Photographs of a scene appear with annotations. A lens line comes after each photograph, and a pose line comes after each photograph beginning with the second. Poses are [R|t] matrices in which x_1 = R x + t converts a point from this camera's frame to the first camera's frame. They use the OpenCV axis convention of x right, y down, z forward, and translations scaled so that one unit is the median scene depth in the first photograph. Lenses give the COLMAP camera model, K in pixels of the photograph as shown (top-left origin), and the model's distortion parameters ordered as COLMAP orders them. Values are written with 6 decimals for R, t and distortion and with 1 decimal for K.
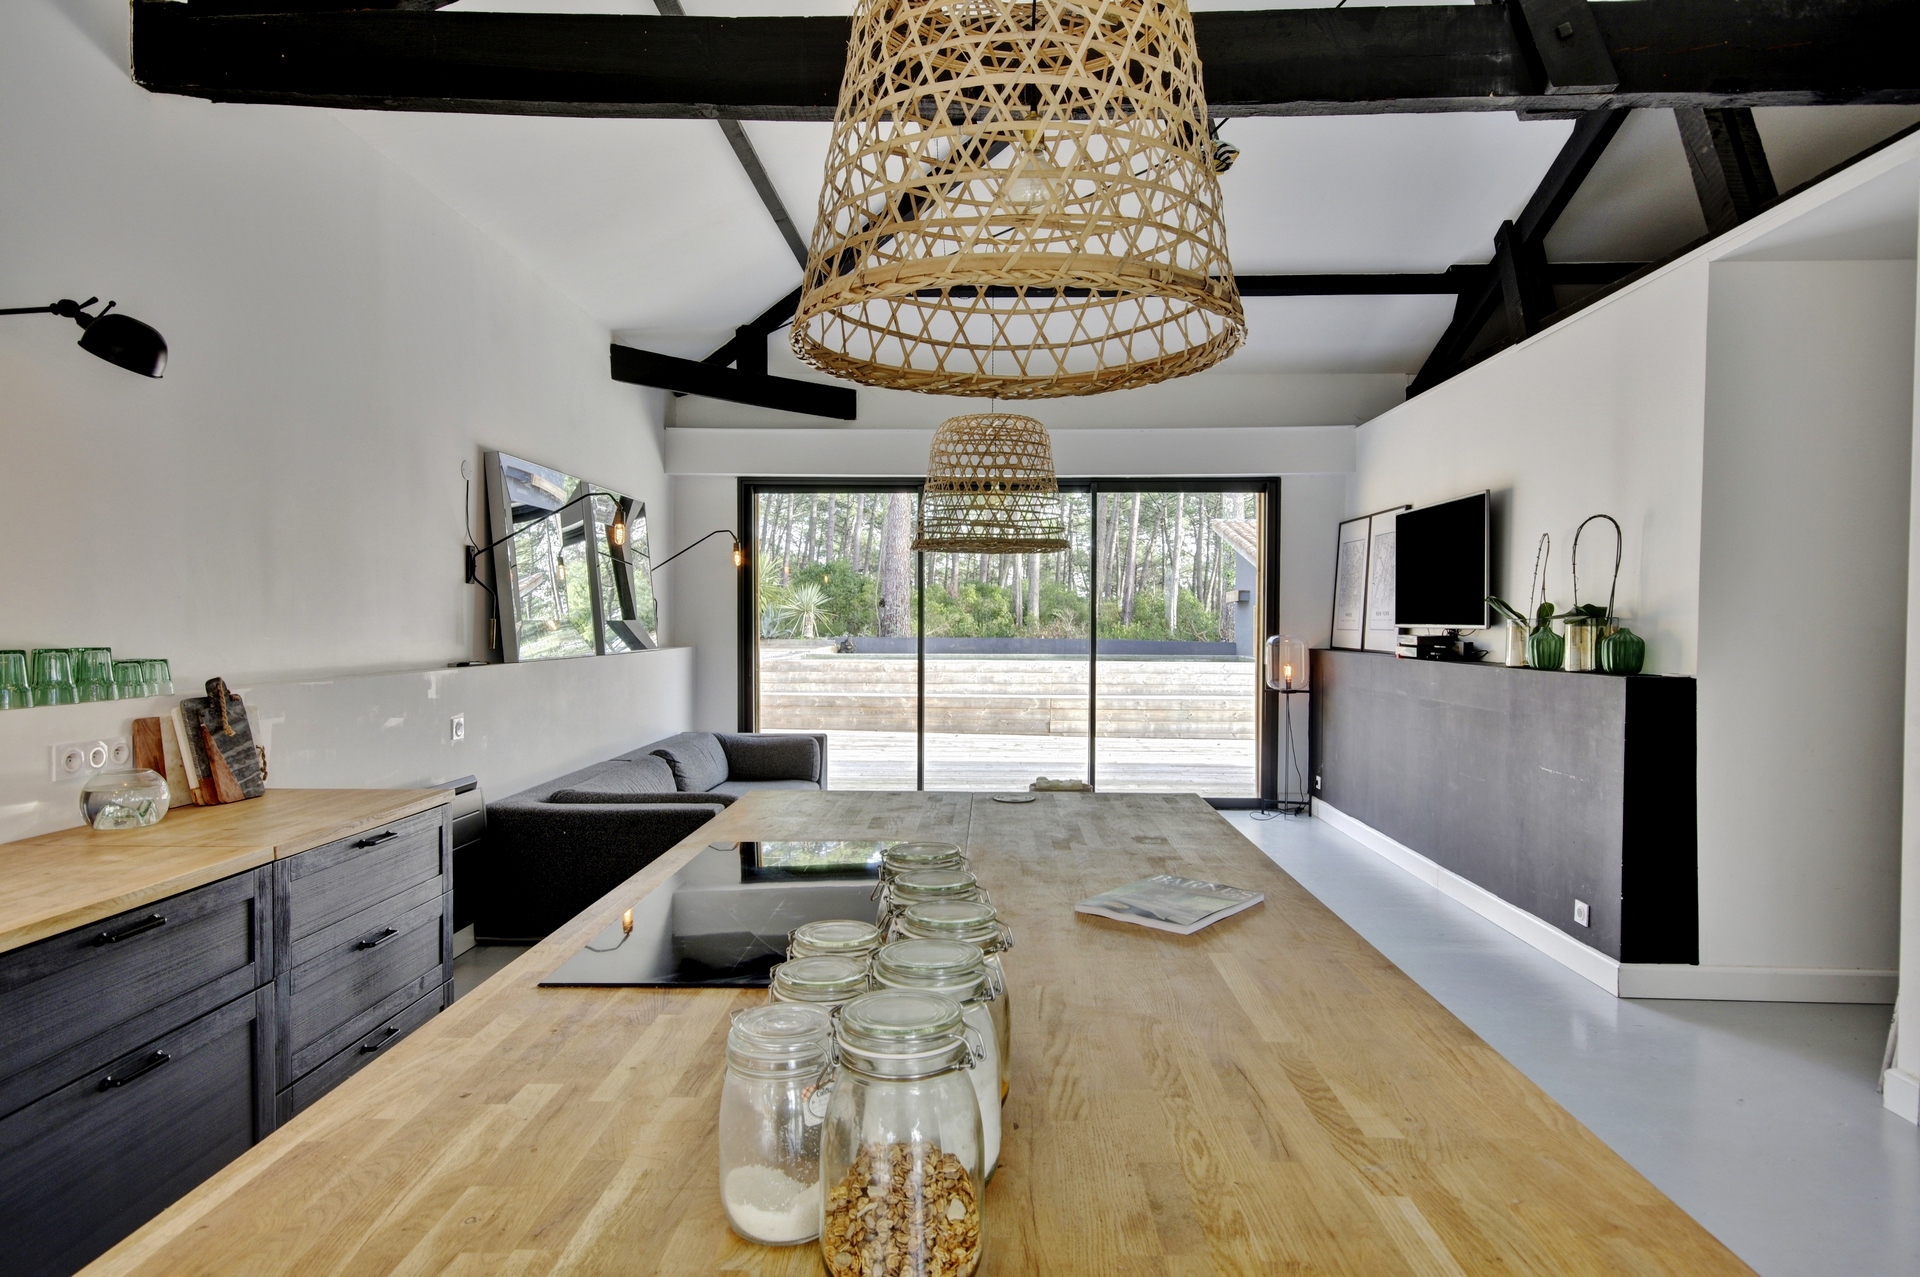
lens RADIAL K [[1024.8, 0, 934.5], [0, 1024.8, 646.2], [0, 0, 1]] dist [0.006243, 0.001594]
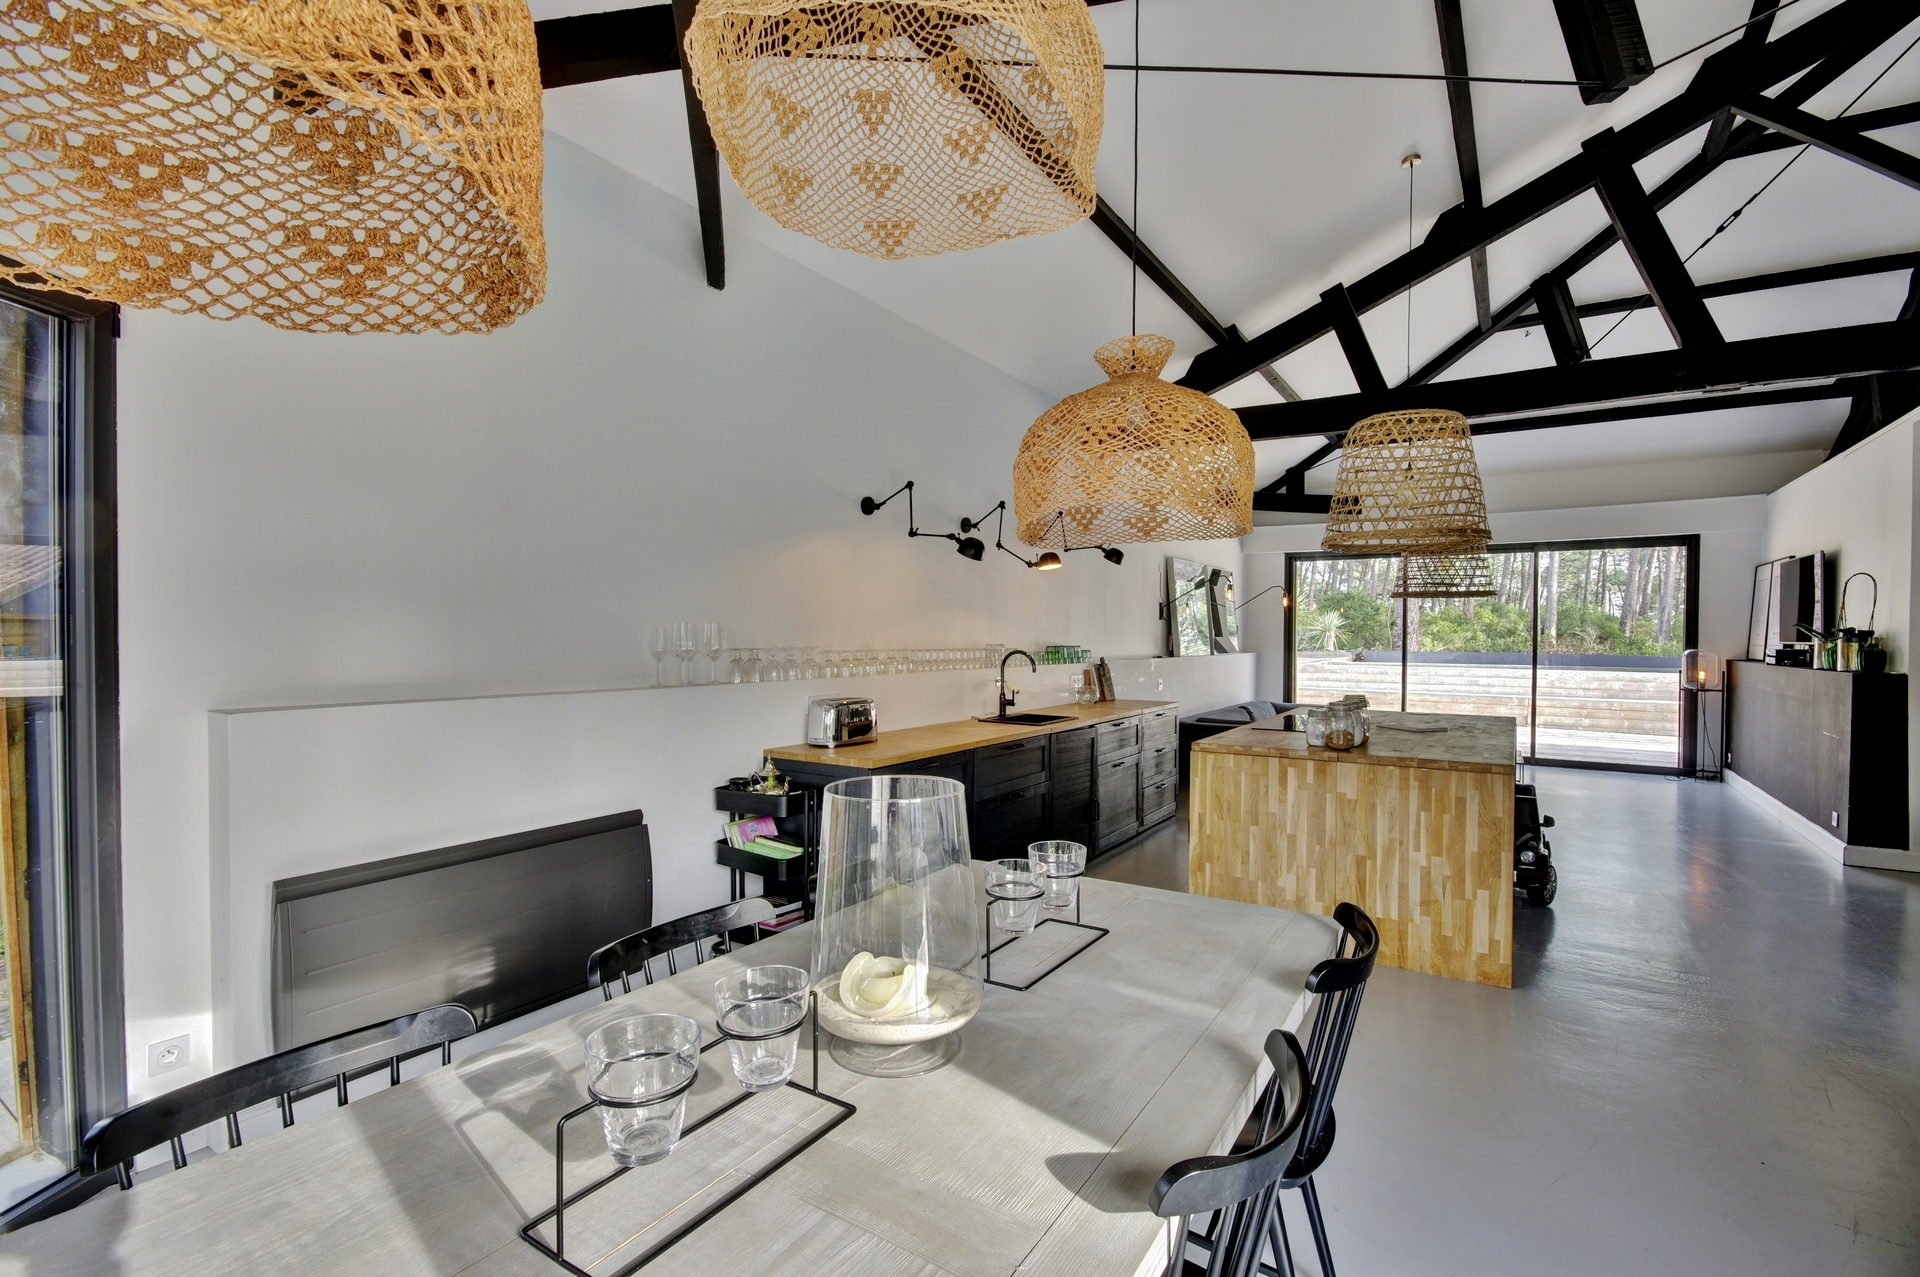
lens RADIAL K [[801.3, 0, 994.5], [0, 801.3, 646.1], [0, 0, 1]] dist [0.001318, 0.000127]
pose [[0.868010, 0.009112, -0.496463, 0.053070], [-0.016129, 0.999821, -0.009848, 0.010564], [0.496284, 0.016556, 0.868002, -0.406503]]
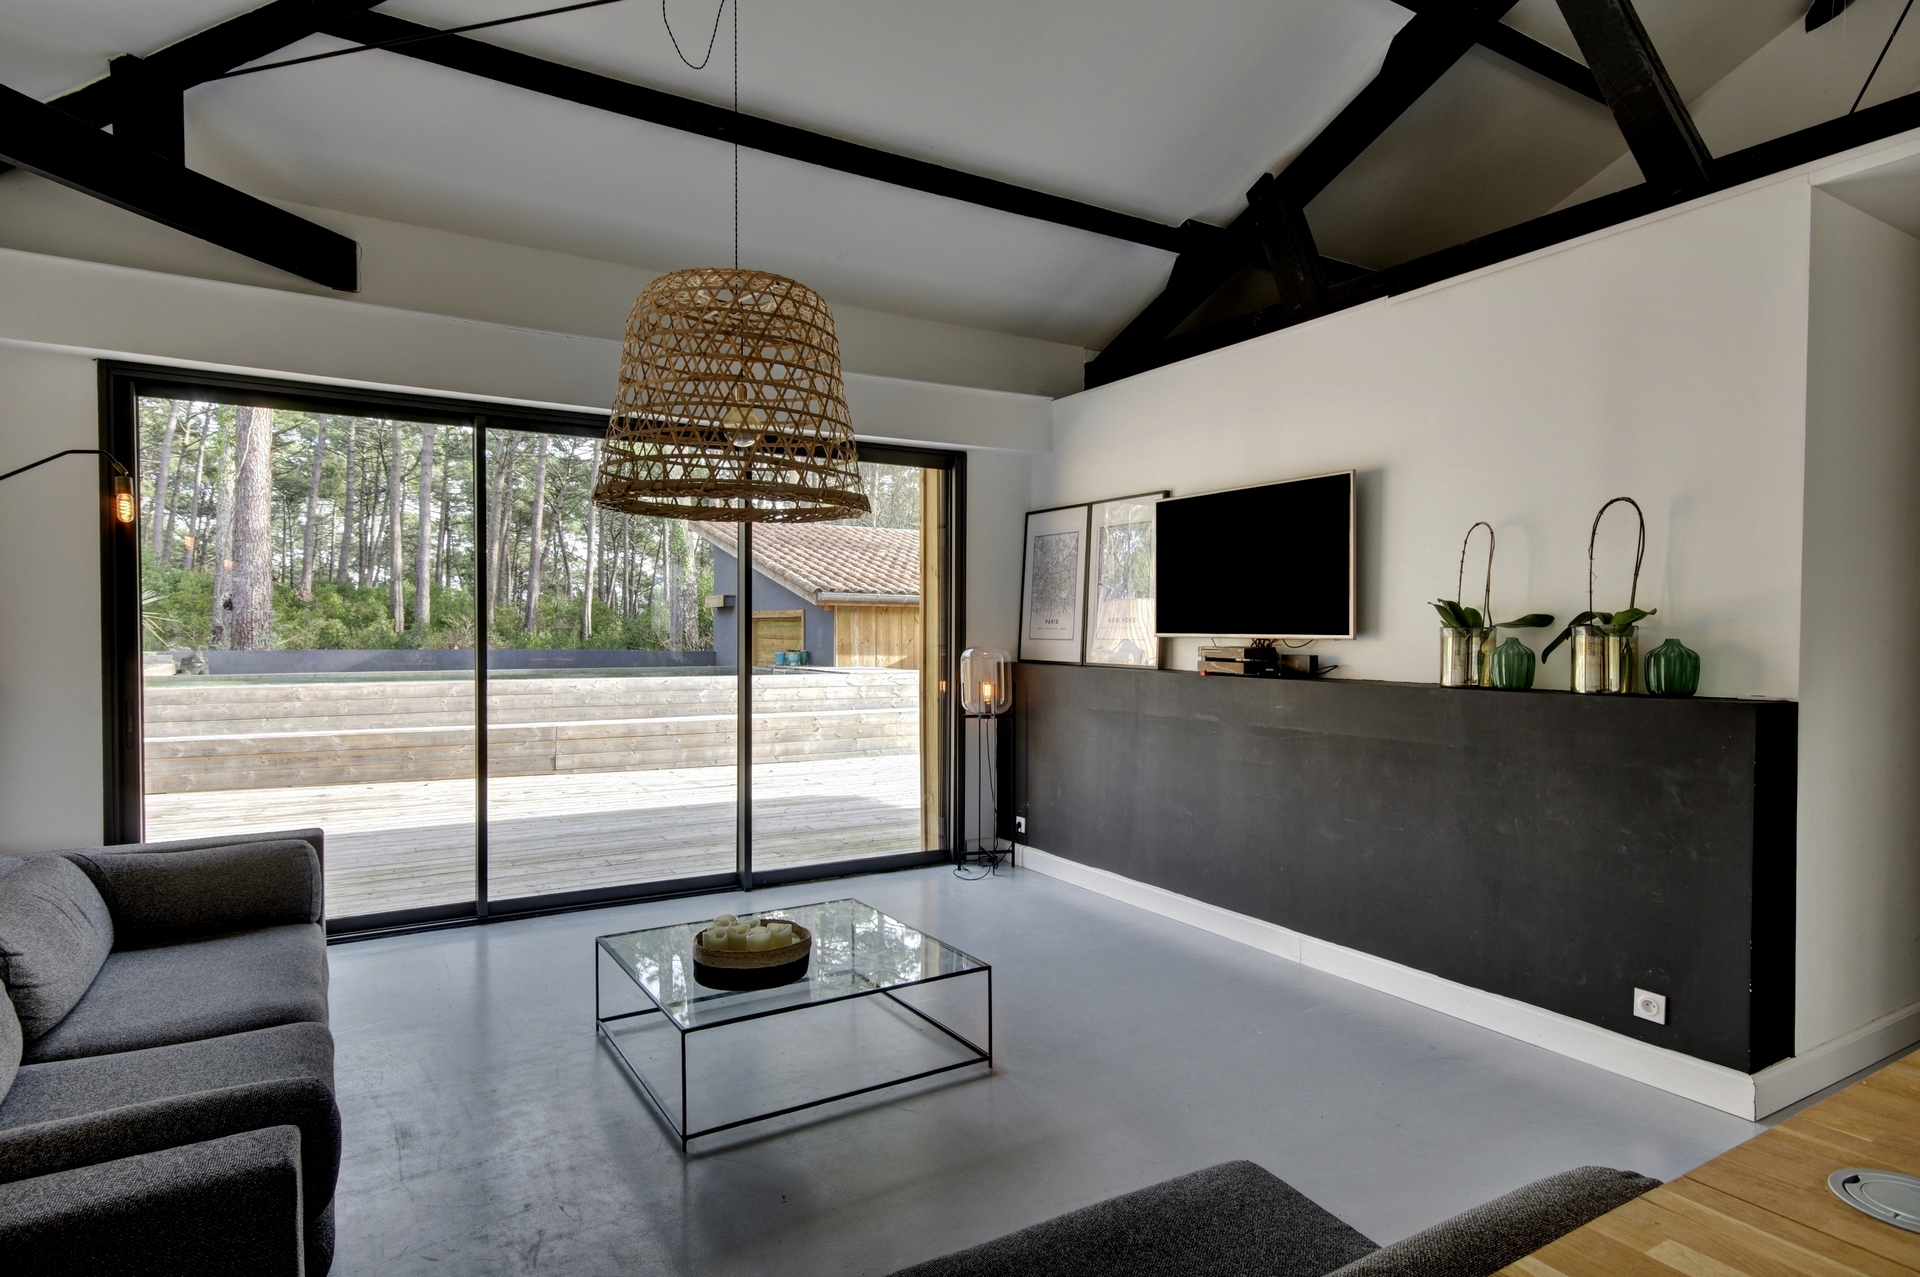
lens RADIAL K [[1024.8, 0, 934.5], [0, 1024.8, 646.2], [0, 0, 1]] dist [0.006243, 0.001594]
pose [[0.838484, -0.010252, 0.544830, -0.128639], [0.013567, 0.999906, -0.002063, -0.009710], [-0.544758, 0.009122, 0.838544, 0.336190]]
